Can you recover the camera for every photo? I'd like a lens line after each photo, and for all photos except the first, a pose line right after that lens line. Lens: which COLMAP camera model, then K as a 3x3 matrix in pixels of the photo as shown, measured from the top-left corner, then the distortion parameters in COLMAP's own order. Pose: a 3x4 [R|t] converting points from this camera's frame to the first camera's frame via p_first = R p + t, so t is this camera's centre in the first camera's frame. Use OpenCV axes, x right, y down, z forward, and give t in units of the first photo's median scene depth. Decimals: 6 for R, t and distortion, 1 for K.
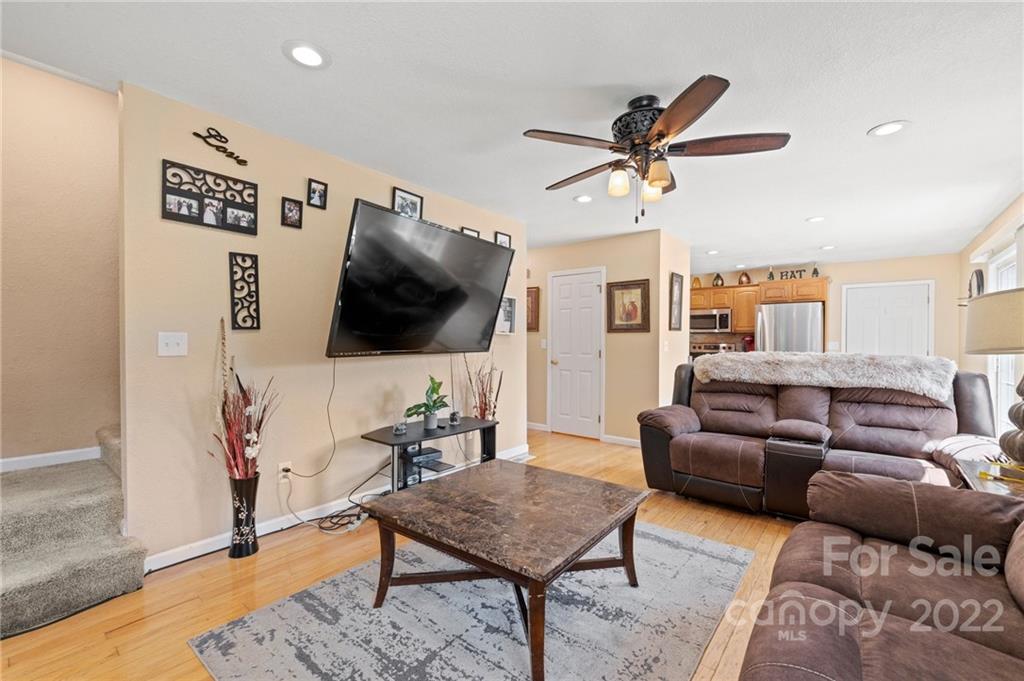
lens RADIAL K [[434.5, 0, 515.0], [0, 434.5, 343.7], [0, 0, 1]] dist [0.004119, 0.000032]
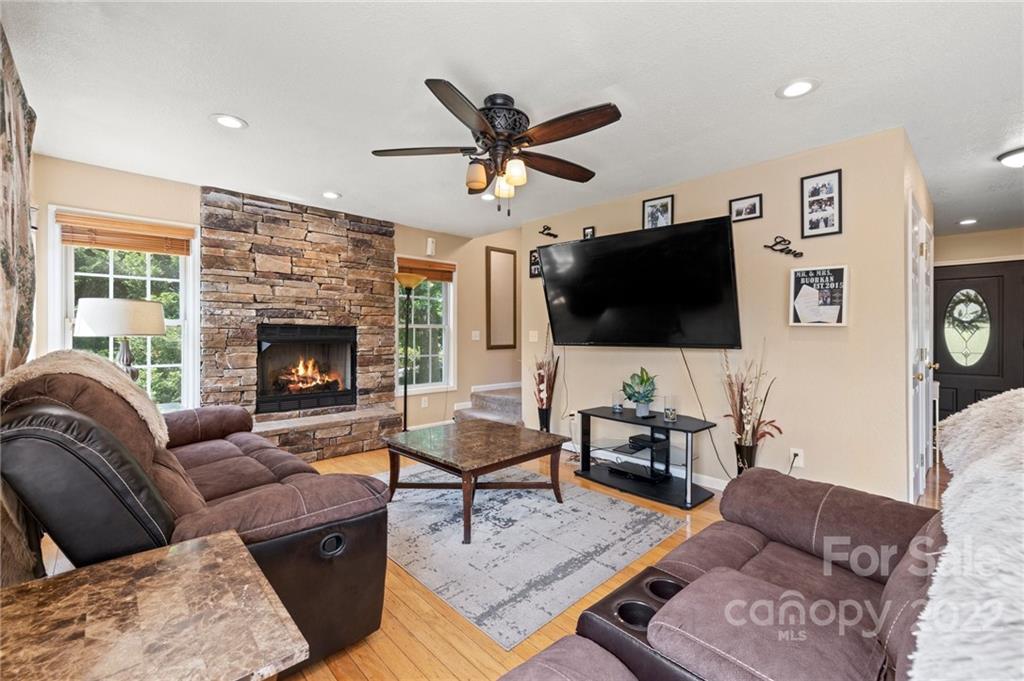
lens RADIAL K [[434.5, 0, 513.6], [0, 434.5, 334.2], [0, 0, 1]] dist [0.004119, 0.000032]
pose [[-0.134899, -0.001636, -0.990858, 1.211747], [-0.009795, 0.999952, -0.000317, -0.005425], [0.990811, 0.009663, -0.134909, 1.090854]]
